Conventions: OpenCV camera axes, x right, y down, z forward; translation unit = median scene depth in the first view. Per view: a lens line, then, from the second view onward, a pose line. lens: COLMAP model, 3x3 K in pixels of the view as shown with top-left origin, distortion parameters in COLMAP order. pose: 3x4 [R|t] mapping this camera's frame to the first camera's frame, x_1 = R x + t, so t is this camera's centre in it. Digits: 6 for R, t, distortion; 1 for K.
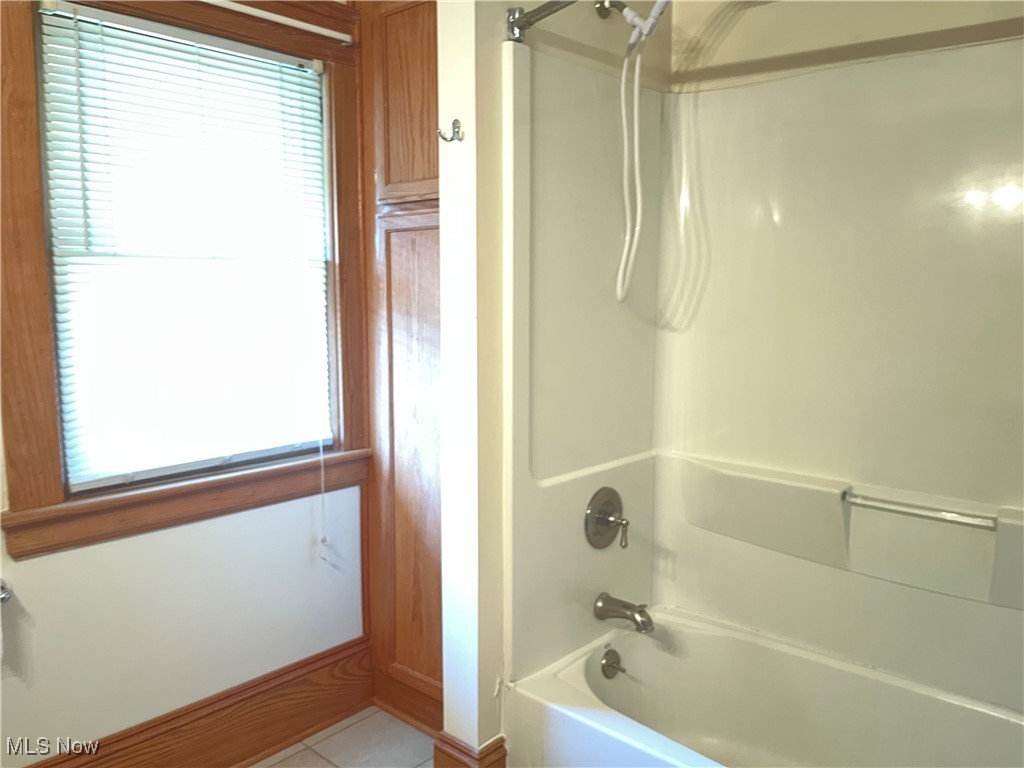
lens RADIAL K [[778.4, 0, 511.6], [0, 778.4, 378.6], [0, 0, 1]] dist [0.041390, -0.078425]
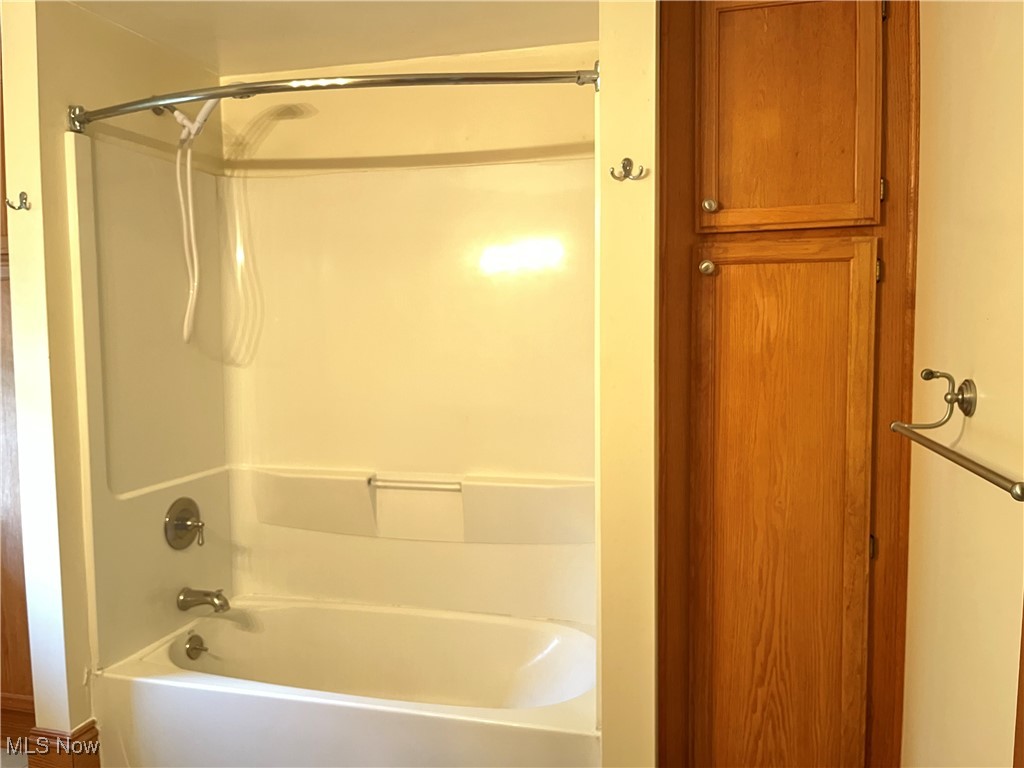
lens RADIAL K [[778.4, 0, 518.6], [0, 778.4, 386.3], [0, 0, 1]] dist [0.041390, -0.078425]
pose [[0.884837, -0.040358, 0.464150, 0.027631], [0.062737, 0.997489, -0.032866, 0.042362], [-0.461658, 0.058200, 0.885147, -0.317717]]
